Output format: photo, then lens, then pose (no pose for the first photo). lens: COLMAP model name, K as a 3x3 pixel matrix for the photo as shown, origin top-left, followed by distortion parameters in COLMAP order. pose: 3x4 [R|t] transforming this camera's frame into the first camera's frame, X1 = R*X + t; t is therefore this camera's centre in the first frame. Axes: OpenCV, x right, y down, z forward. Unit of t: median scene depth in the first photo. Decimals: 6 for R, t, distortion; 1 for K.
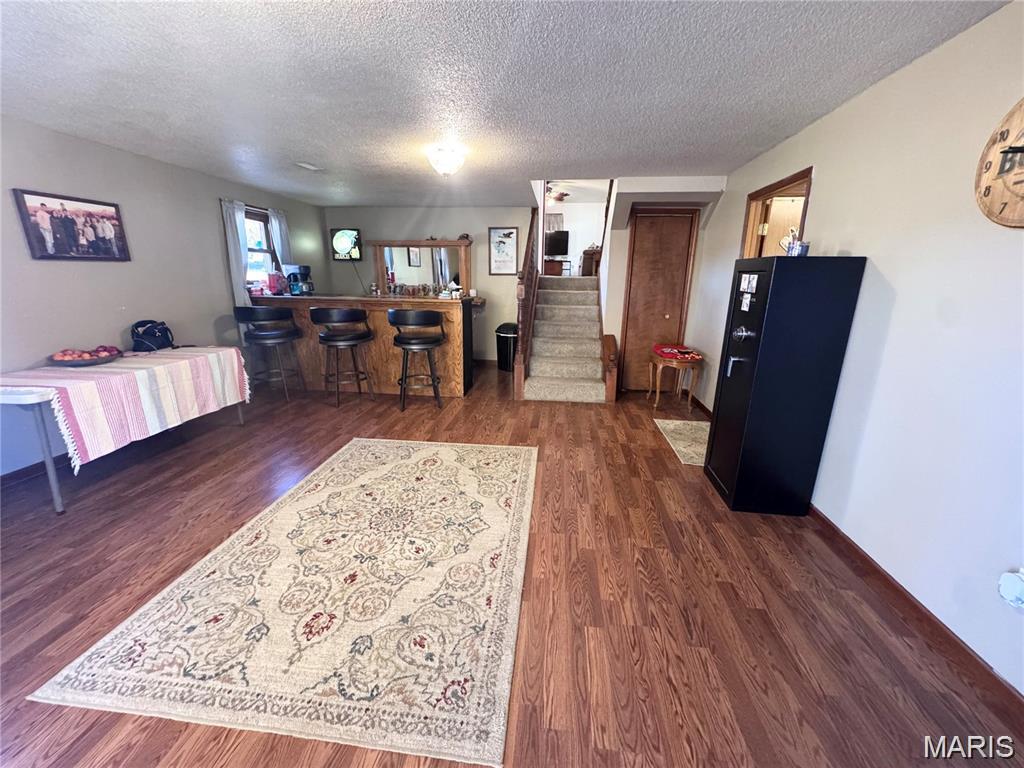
lens RADIAL K [[407.3, 0, 513.4], [0, 407.3, 386.7], [0, 0, 1]] dist [-0.003115, 0.000334]
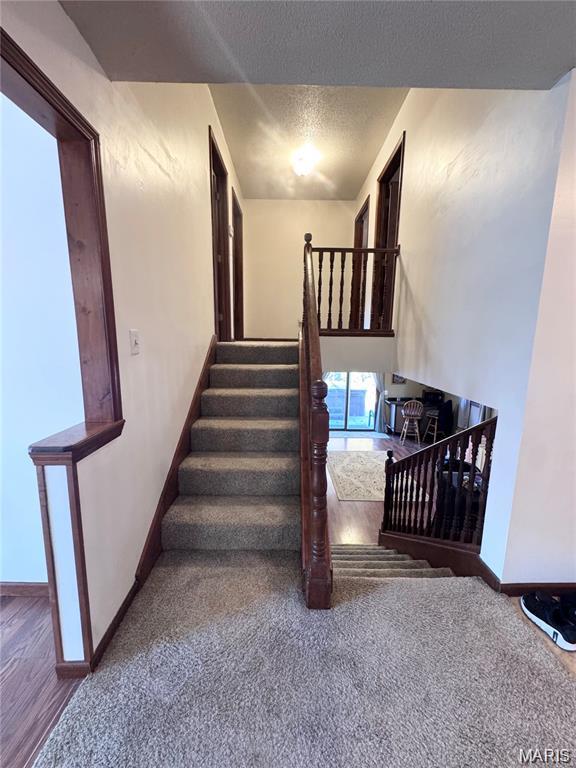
lens RADIAL K [[305.5, 0, 286.8], [0, 305.5, 383.1], [0, 0, 1]] dist [-0.003115, 0.000334]
pose [[-0.992876, -0.003285, -0.119110, 0.684704], [-0.051536, 0.913125, 0.404409, -1.344994], [0.107434, 0.407666, -0.906789, 2.876903]]
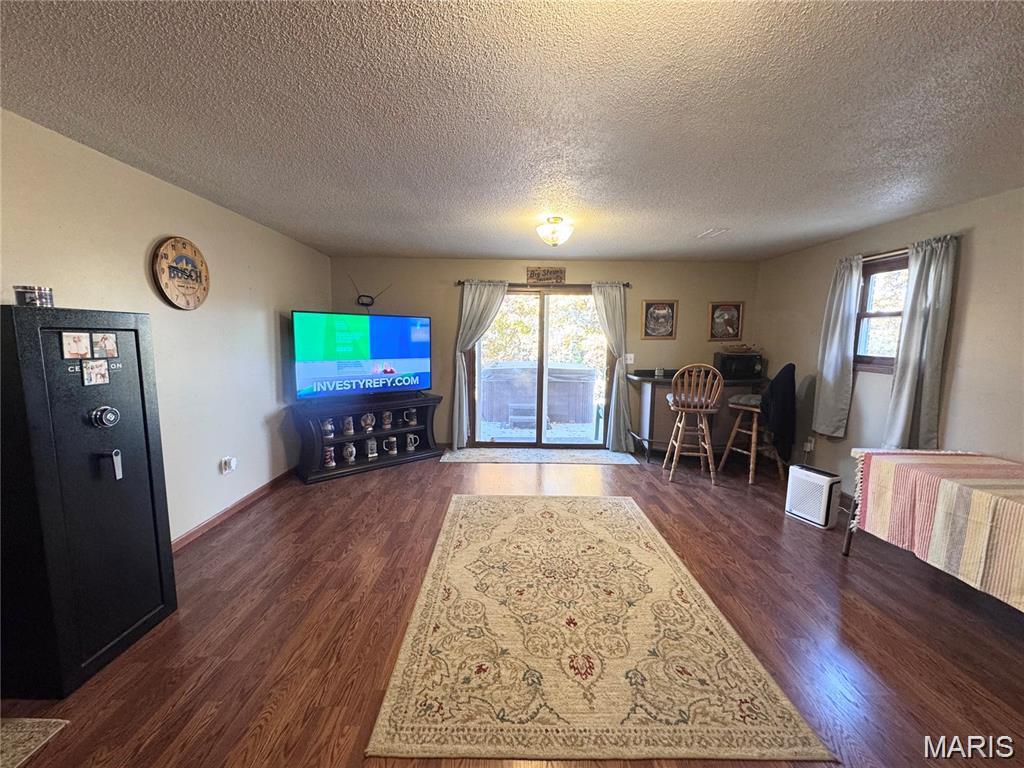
lens RADIAL K [[407.3, 0, 514.2], [0, 407.3, 385.2], [0, 0, 1]] dist [-0.003115, 0.000334]
pose [[-0.991653, -0.011469, -0.128422, -0.040631], [-0.059127, 0.925578, 0.373910, -0.479523], [0.114576, 0.378382, -0.918531, 1.695311]]
